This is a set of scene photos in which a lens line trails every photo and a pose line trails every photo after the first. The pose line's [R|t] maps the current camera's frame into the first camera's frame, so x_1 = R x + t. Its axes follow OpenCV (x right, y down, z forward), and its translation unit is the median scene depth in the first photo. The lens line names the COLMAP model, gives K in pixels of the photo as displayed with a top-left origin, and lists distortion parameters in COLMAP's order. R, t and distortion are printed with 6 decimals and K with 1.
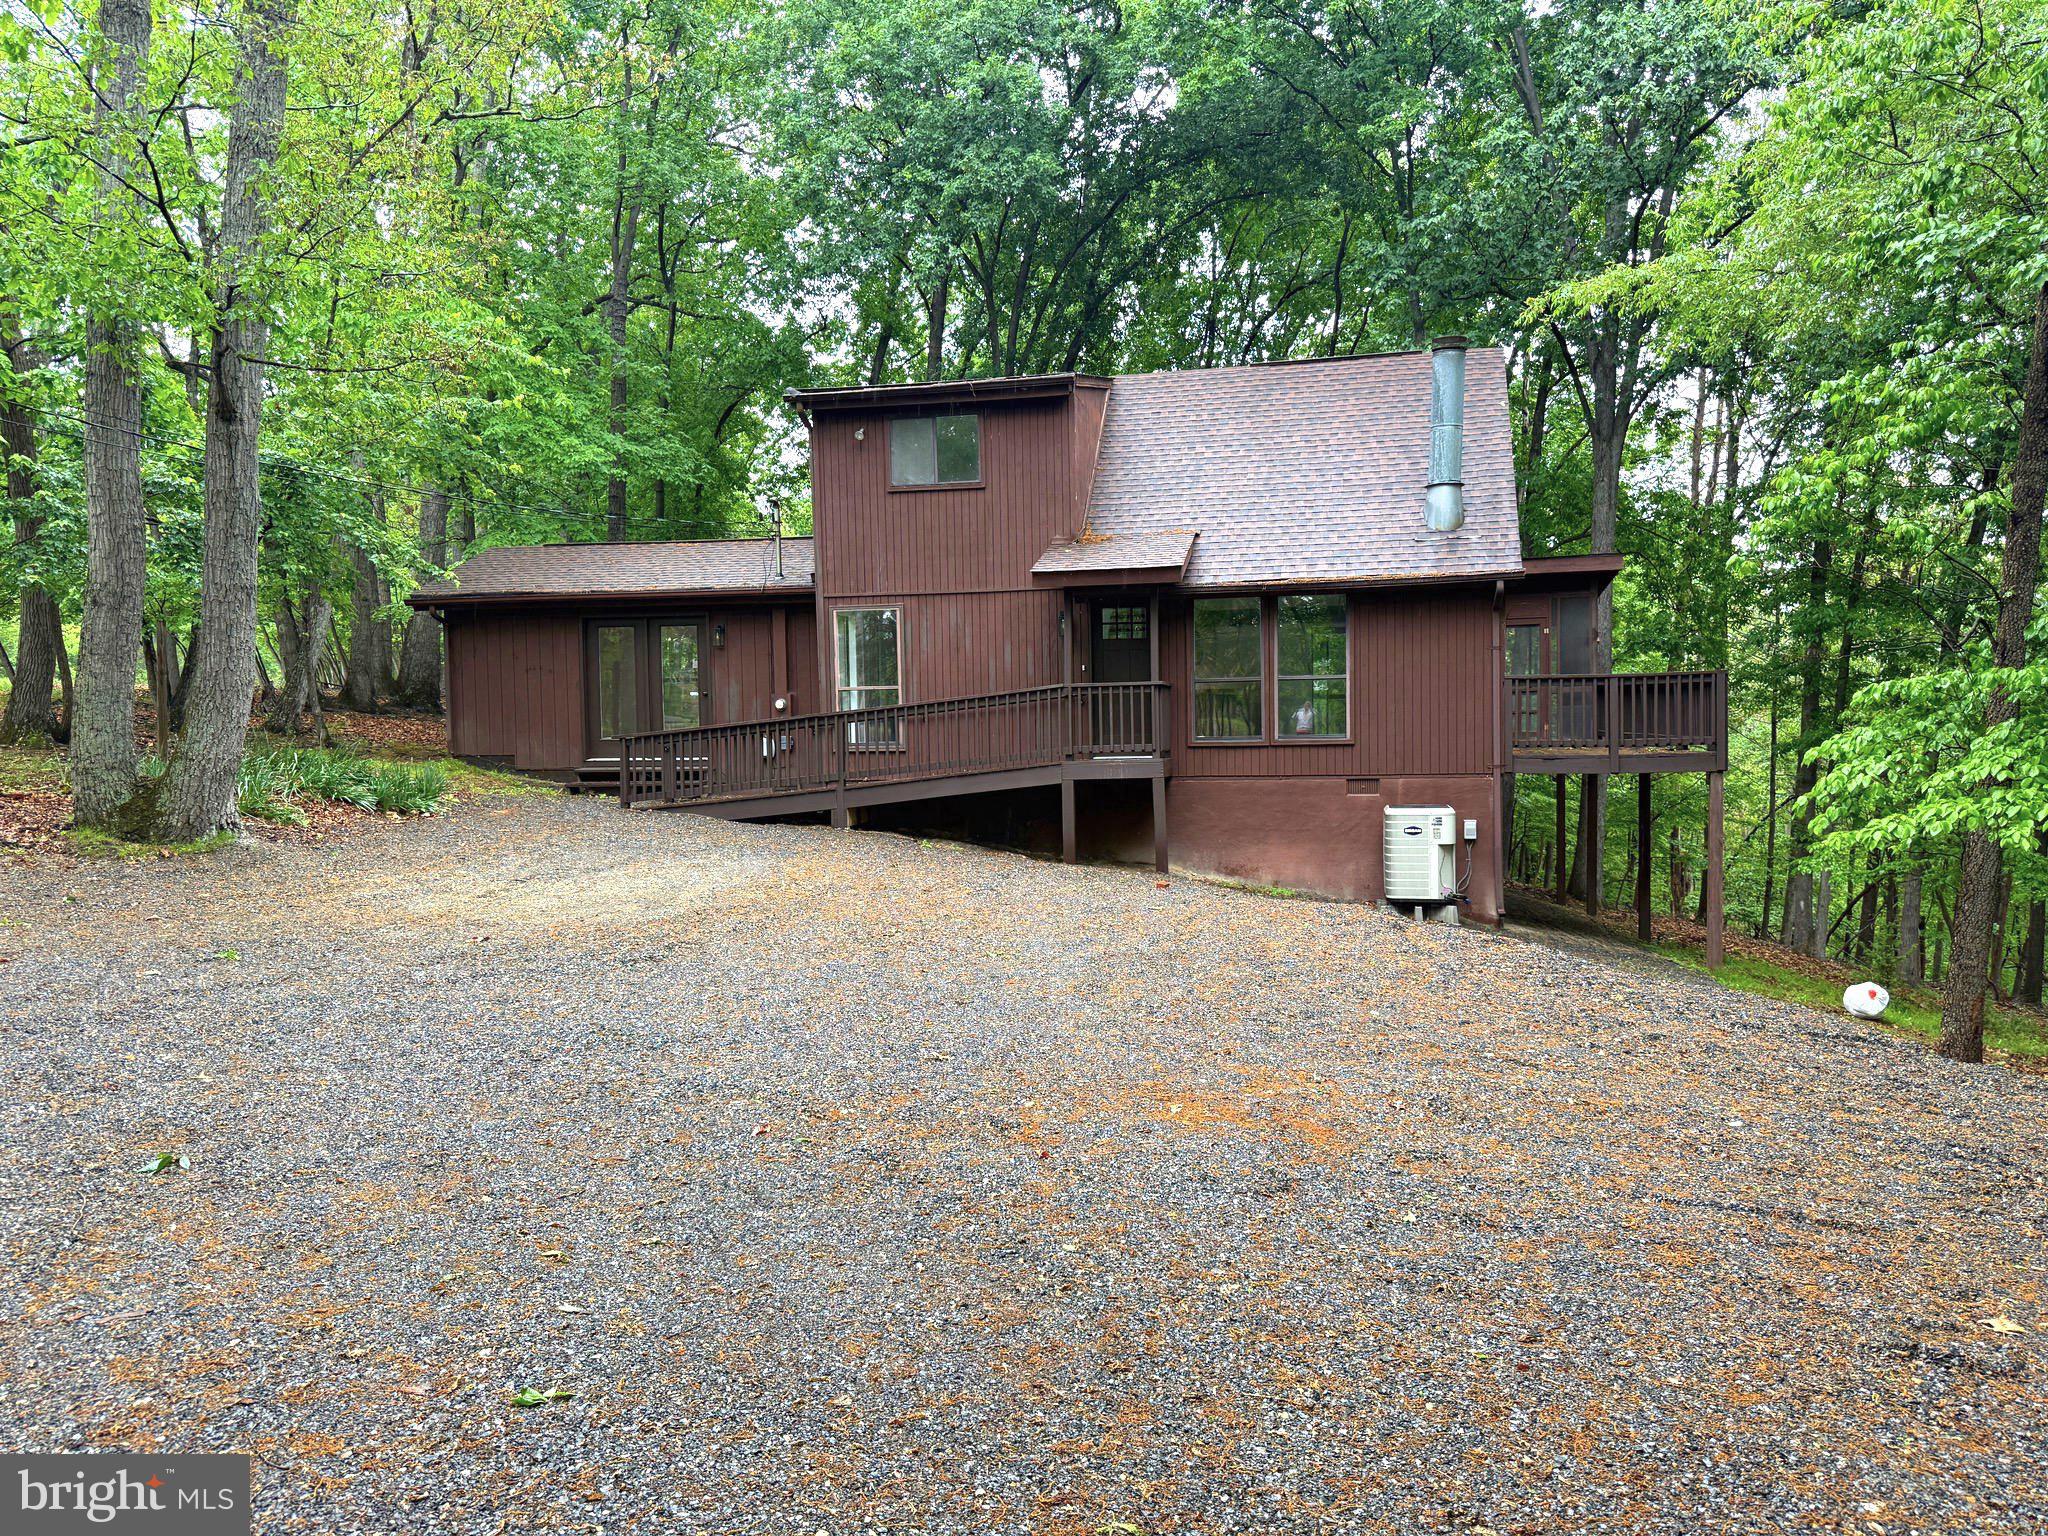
lens RADIAL K [[1403.8, 0, 1024.0], [0, 1403.8, 768.0], [0, 0, 1]] dist [0.089327, -0.001200]
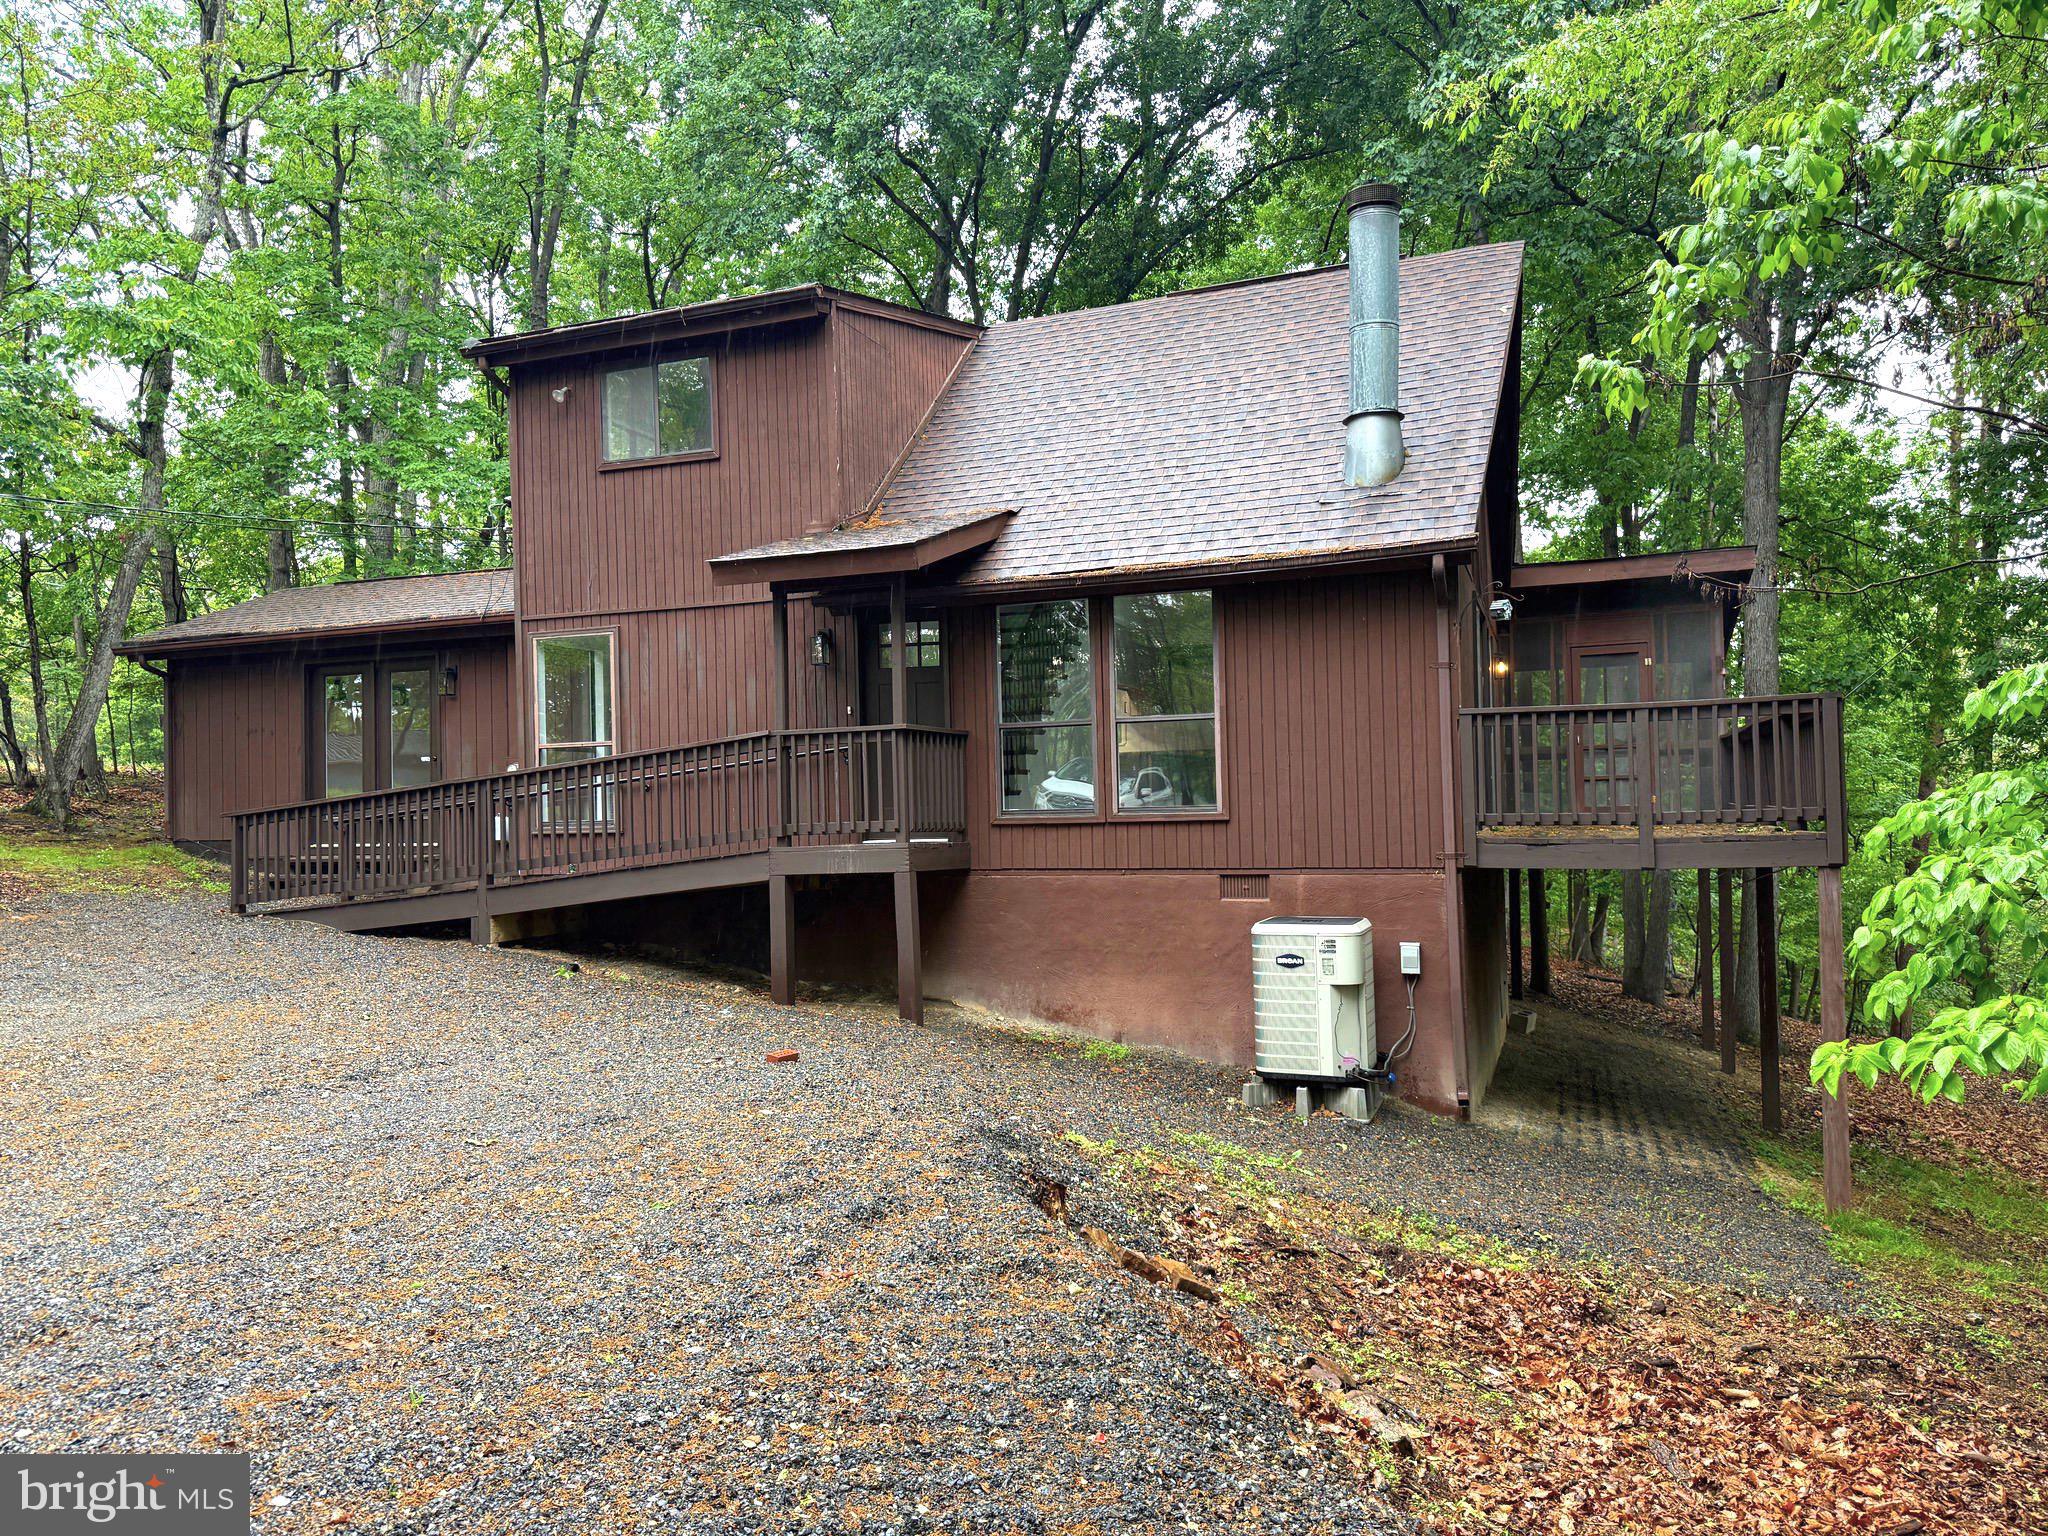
lens RADIAL K [[1403.8, 0, 1024.0], [0, 1403.8, 768.0], [0, 0, 1]] dist [0.089327, -0.001200]
pose [[0.985115, -0.009118, -0.171656, 0.255857], [-0.001349, 0.998151, -0.060760, -0.001729], [0.171893, 0.060088, 0.983281, 0.359815]]
